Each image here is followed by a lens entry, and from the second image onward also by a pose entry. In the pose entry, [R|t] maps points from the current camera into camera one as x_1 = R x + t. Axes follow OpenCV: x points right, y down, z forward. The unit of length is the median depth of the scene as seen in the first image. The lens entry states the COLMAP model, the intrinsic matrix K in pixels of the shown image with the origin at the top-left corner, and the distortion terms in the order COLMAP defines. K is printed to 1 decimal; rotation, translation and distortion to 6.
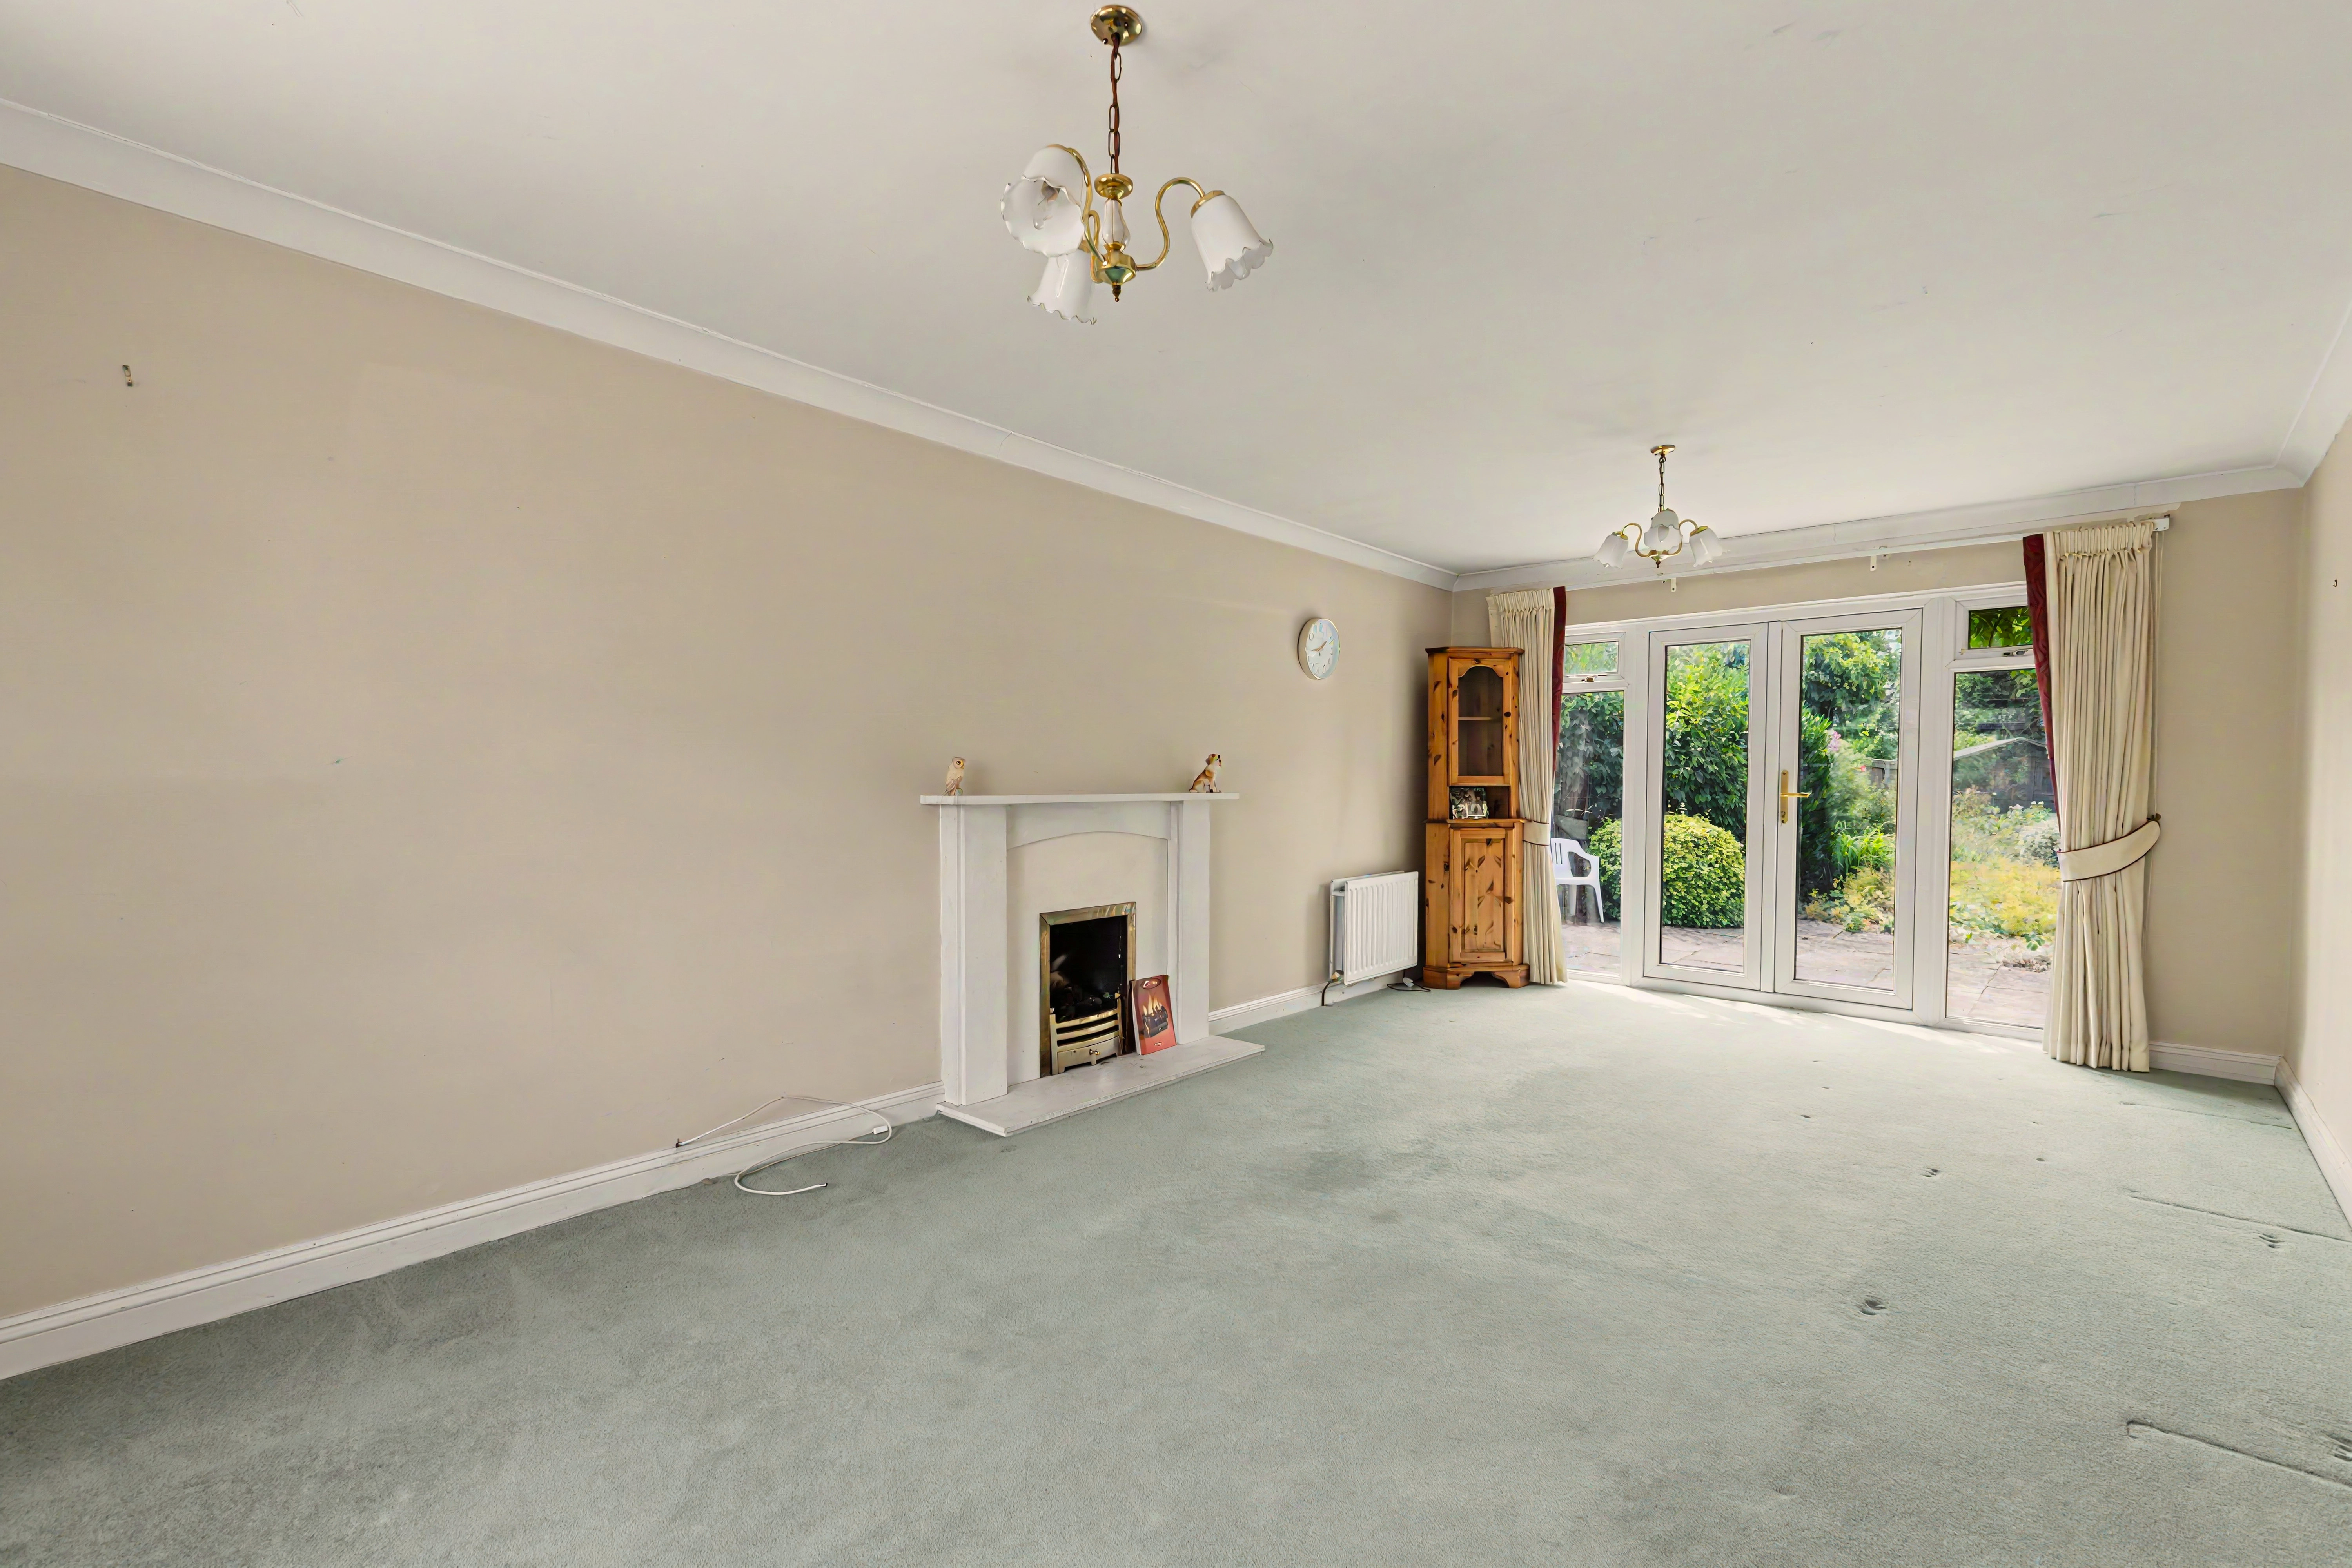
lens RADIAL K [[1027.9, 0, 1174.9], [0, 1027.9, 795.7], [0, 0, 1]] dist [0.002742, 0.000524]
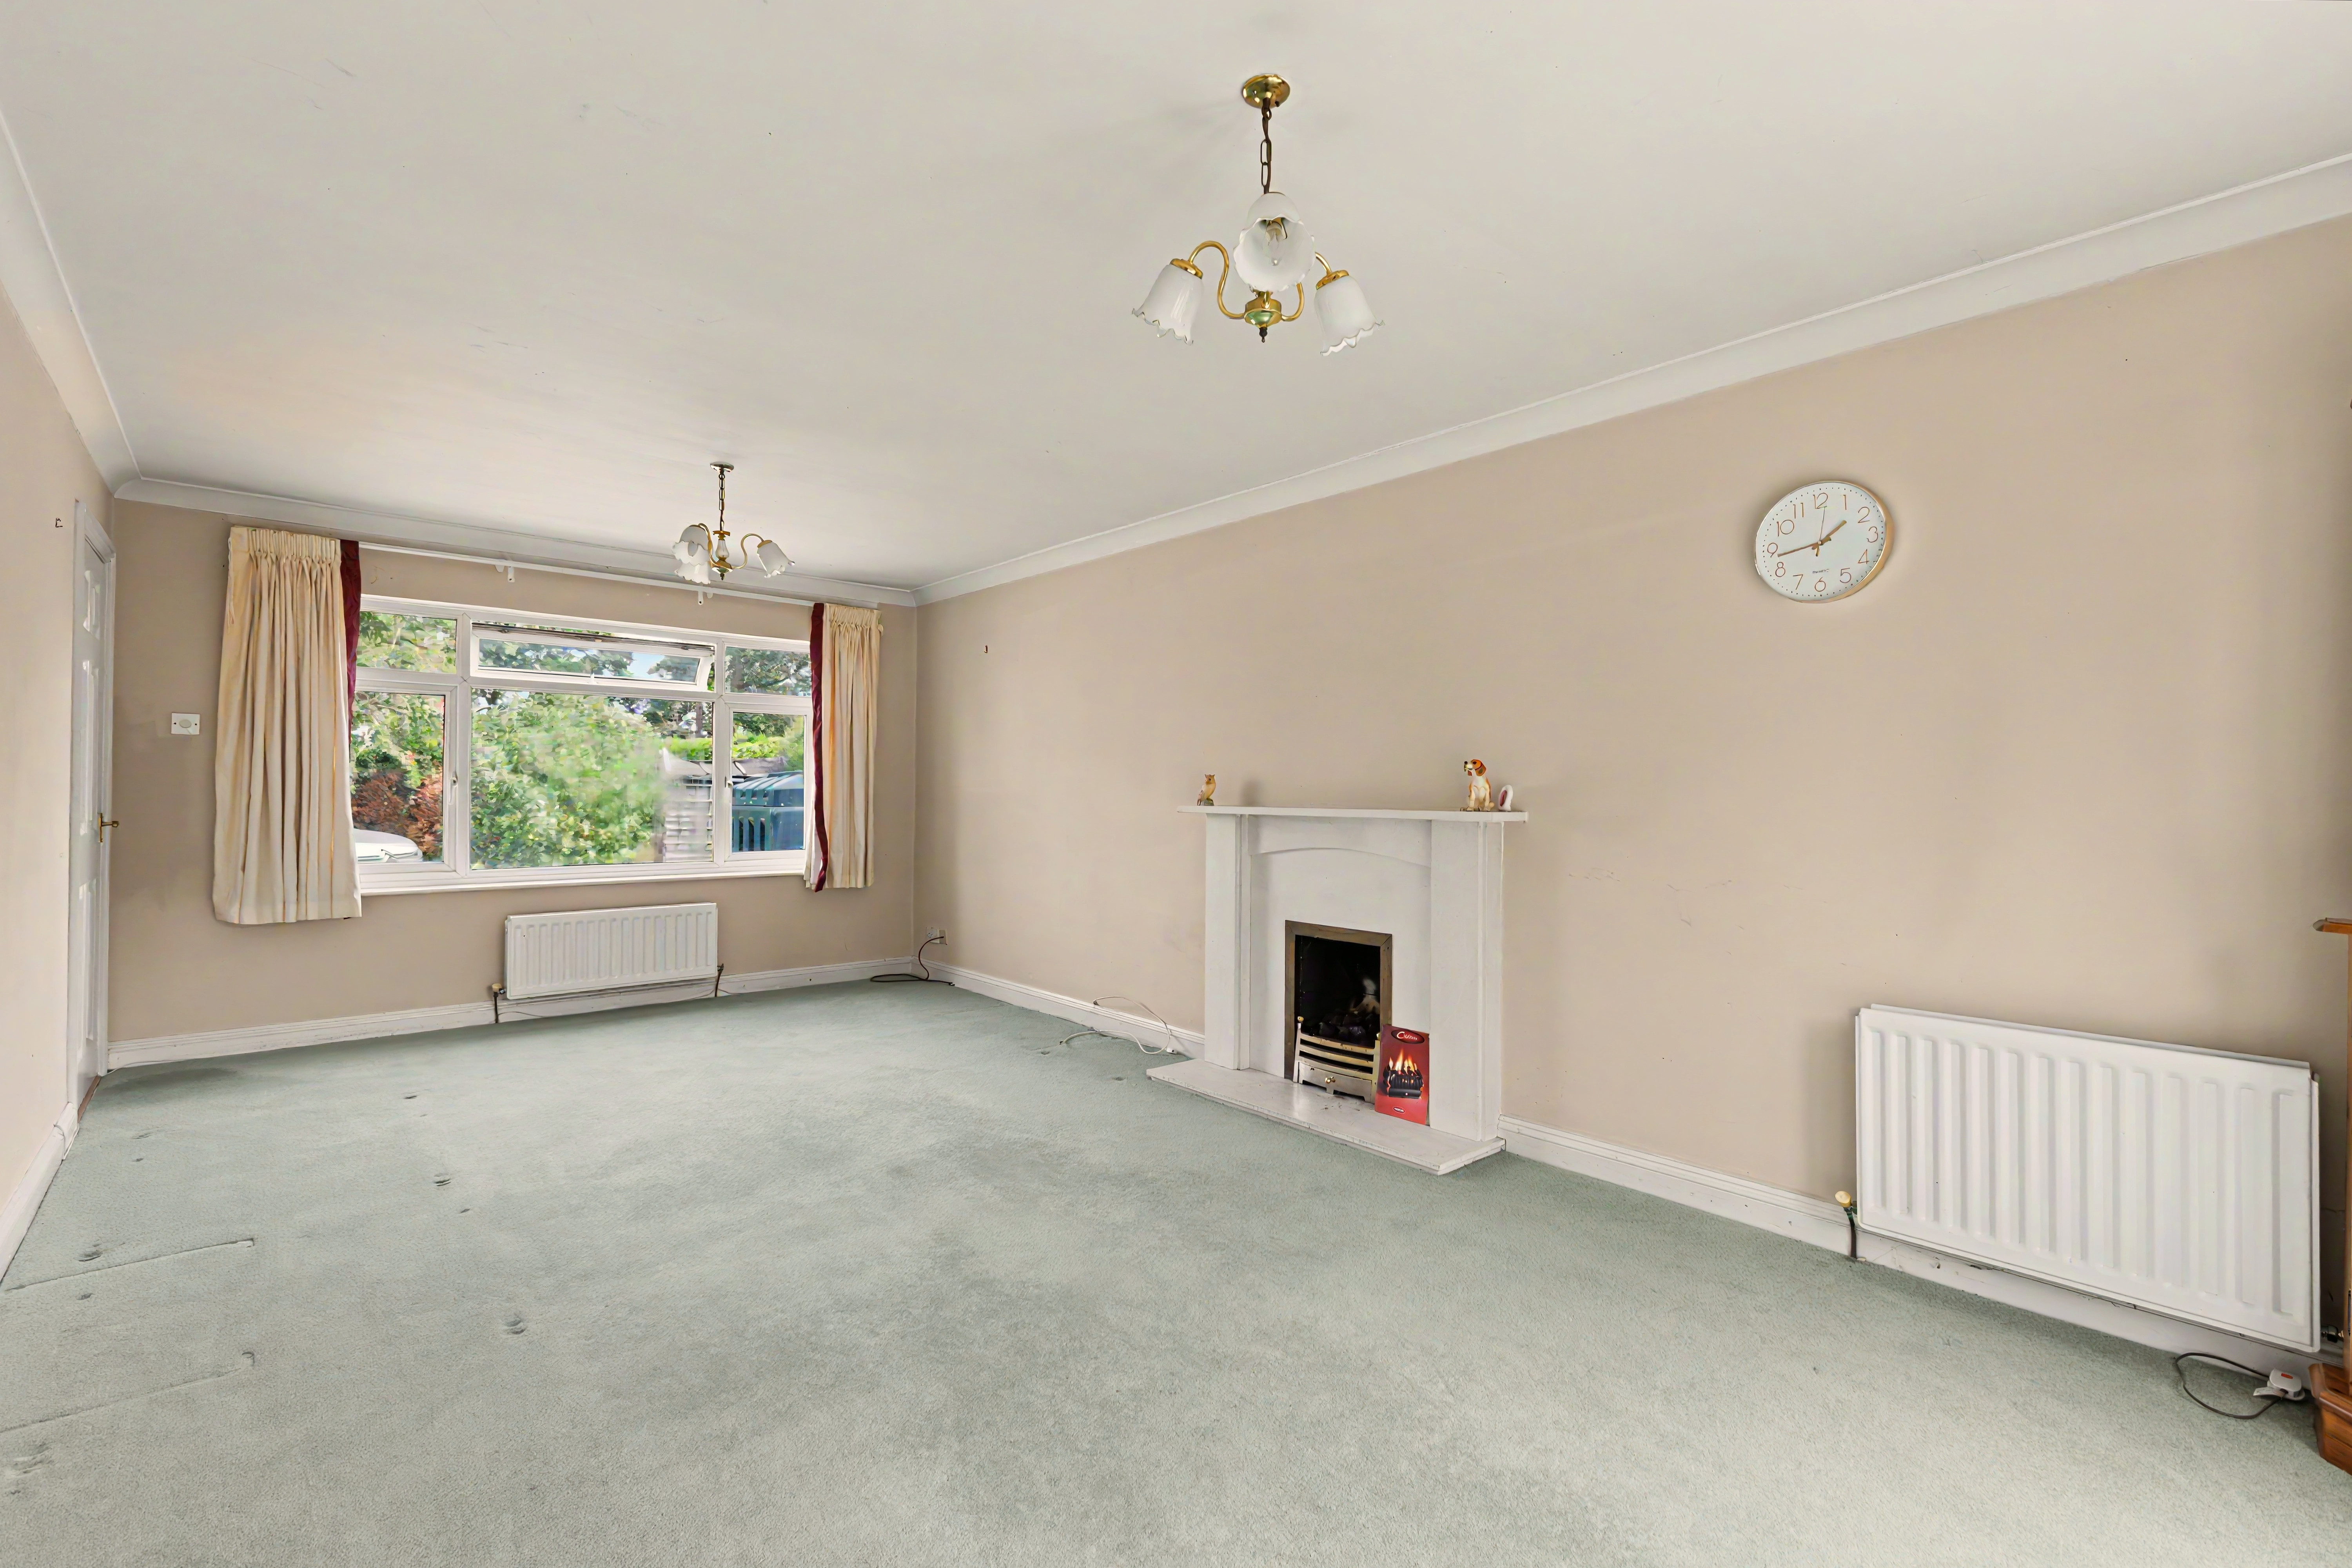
lens RADIAL K [[1027.9, 0, 1185.8], [0, 1027.9, 782.5], [0, 0, 1]] dist [0.002742, 0.000524]
pose [[-0.097177, -0.008932, -0.995227, 0.877539], [-0.024946, 0.999667, -0.006536, -0.015271], [0.994954, 0.024192, -0.097368, 0.948562]]
